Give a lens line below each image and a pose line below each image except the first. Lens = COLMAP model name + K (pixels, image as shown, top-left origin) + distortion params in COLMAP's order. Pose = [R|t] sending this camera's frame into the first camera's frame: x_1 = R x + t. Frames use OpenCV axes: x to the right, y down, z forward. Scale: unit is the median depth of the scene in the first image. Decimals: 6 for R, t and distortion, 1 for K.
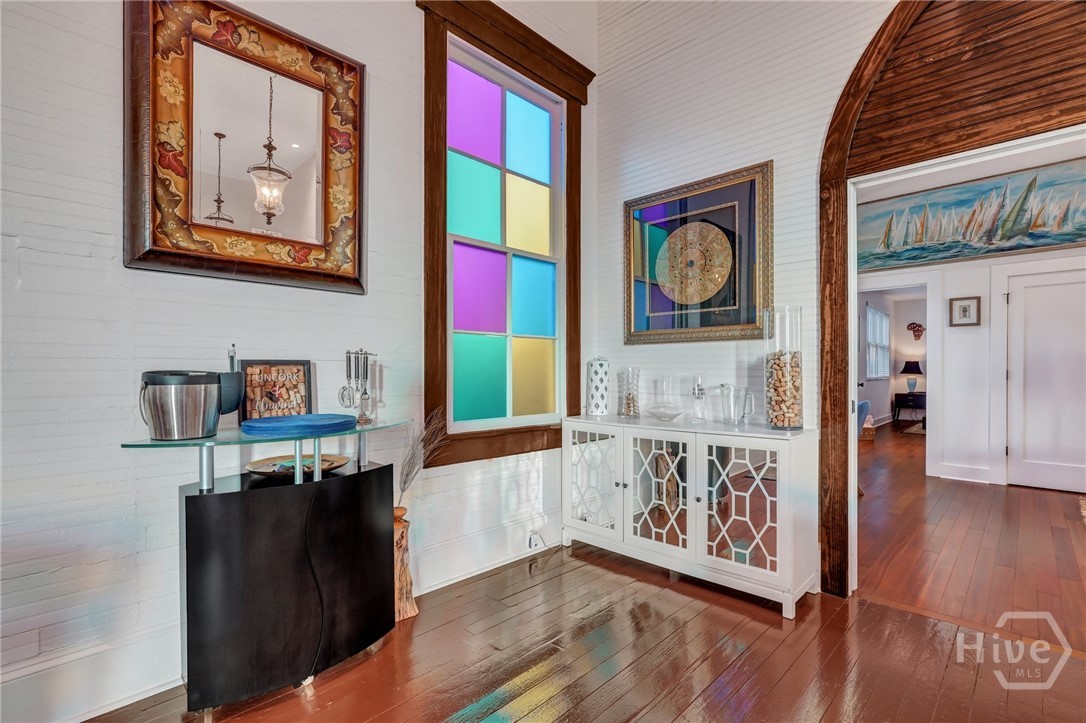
lens RADIAL K [[481.7, 0, 534.9], [0, 481.7, 368.7], [0, 0, 1]] dist [-0.005665, 0.001414]
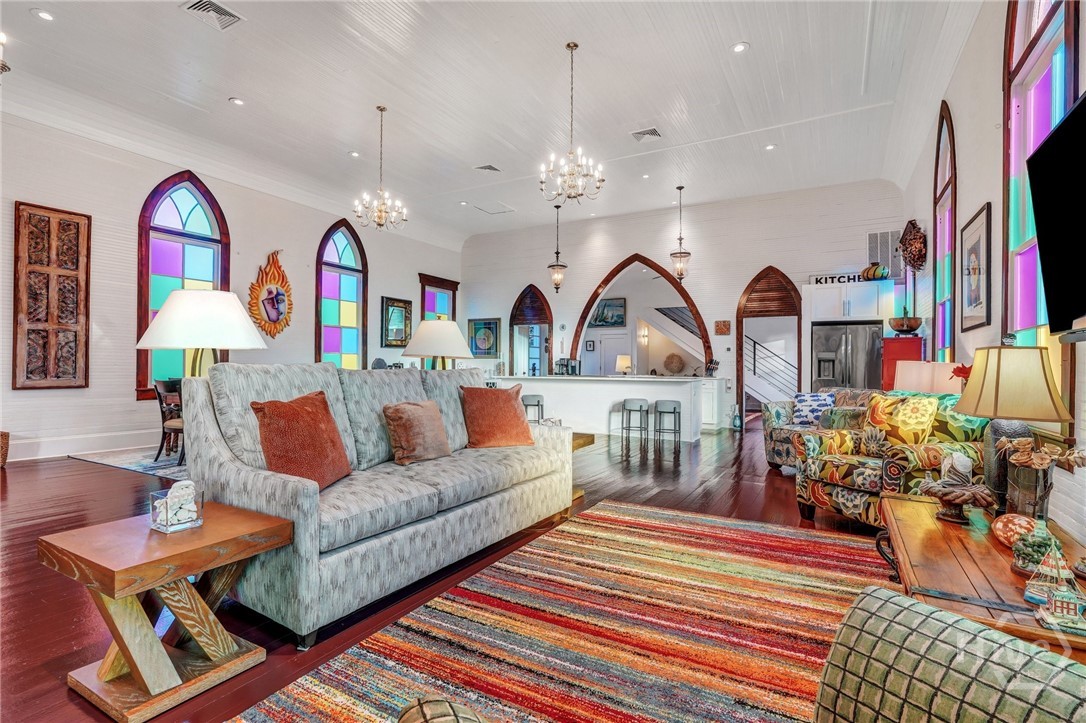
lens RADIAL K [[525.4, 0, 532.1], [0, 525.4, 364.7], [0, 0, 1]] dist [0.001930, 0.000065]
pose [[0.964209, 0.005335, 0.265091, -0.462009], [-0.004178, 0.999979, -0.004926, 0.014664], [-0.265112, 0.003642, 0.964211, -3.437290]]
